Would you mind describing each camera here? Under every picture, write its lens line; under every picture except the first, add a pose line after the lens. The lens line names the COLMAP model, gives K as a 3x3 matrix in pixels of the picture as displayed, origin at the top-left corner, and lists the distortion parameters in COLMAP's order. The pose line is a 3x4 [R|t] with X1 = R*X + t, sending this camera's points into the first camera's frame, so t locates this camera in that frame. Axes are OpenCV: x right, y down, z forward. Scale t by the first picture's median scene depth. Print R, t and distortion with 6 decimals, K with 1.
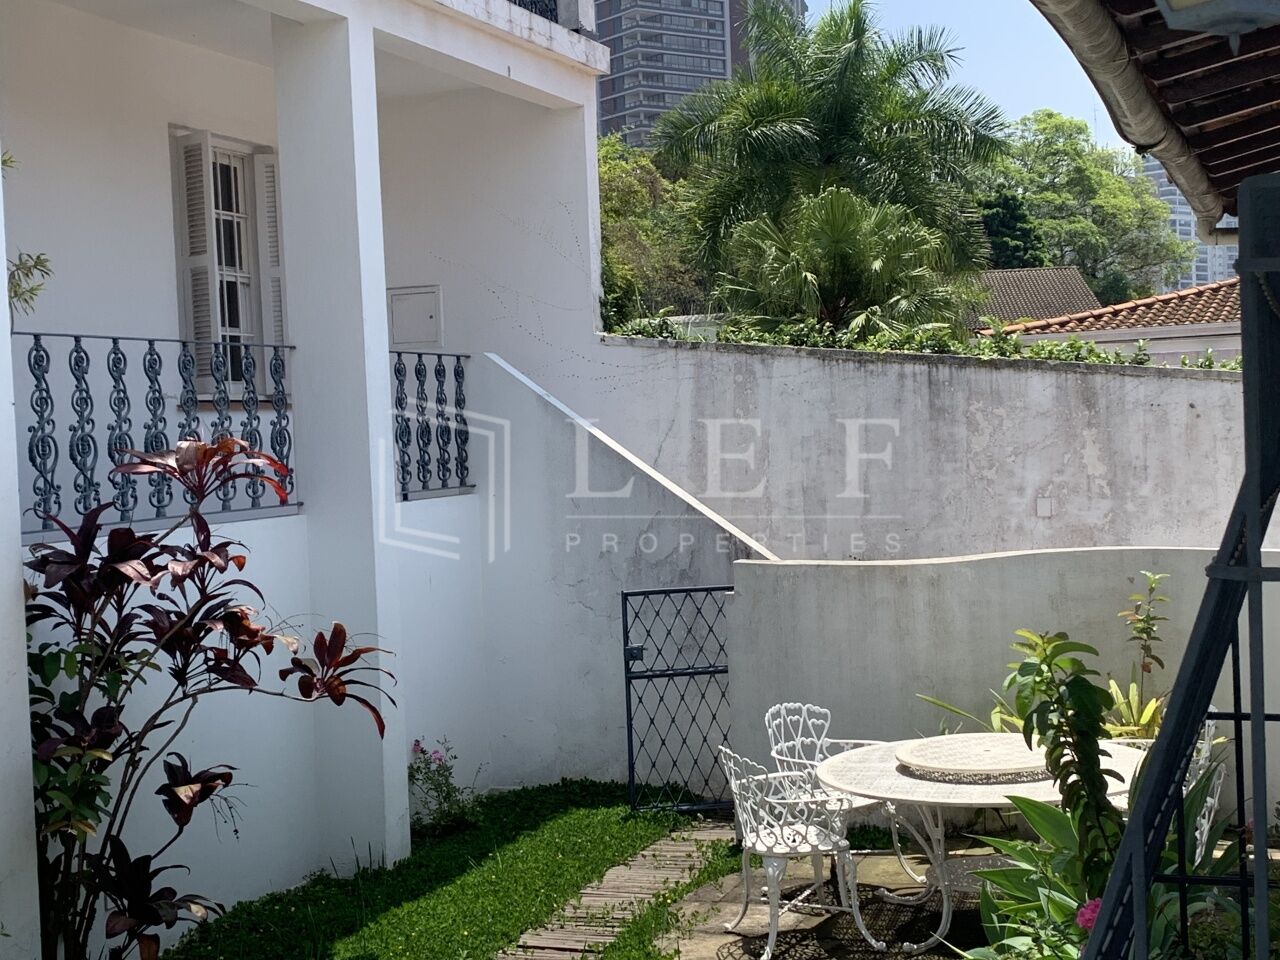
lens RADIAL K [[1843.2, 0, 640.9], [0, 1843.2, 498.8], [0, 0, 1]] dist [0.214924, -0.695042]
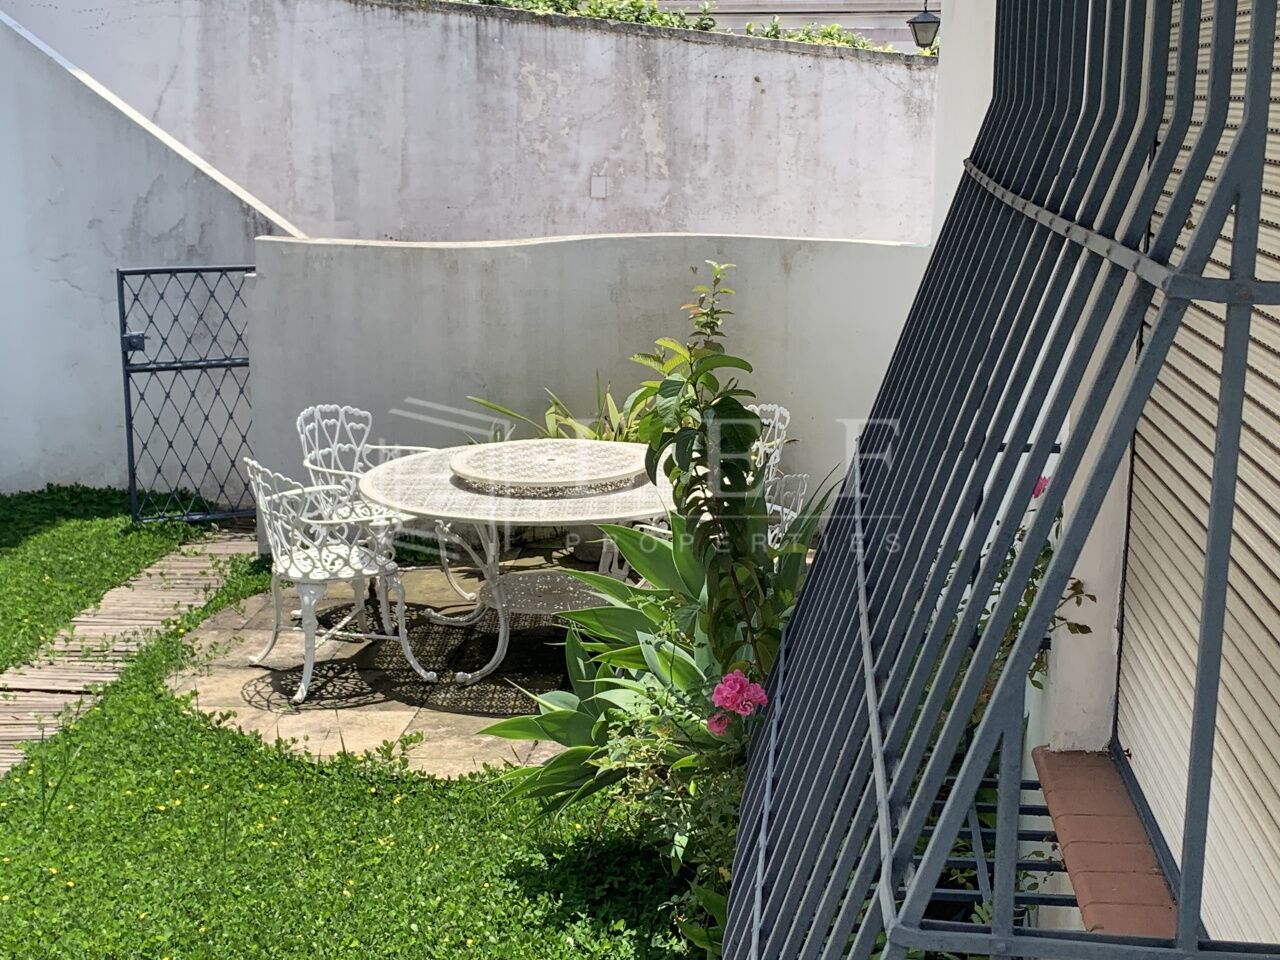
lens RADIAL K [[1843.2, 0, 640.9], [0, 1843.2, 498.8], [0, 0, 1]] dist [0.214924, -0.695042]
pose [[0.965049, -0.012159, 0.261786, -0.004668], [-0.032855, 0.985429, 0.166887, 0.003246], [-0.260000, -0.169655, 0.950588, 0.115793]]
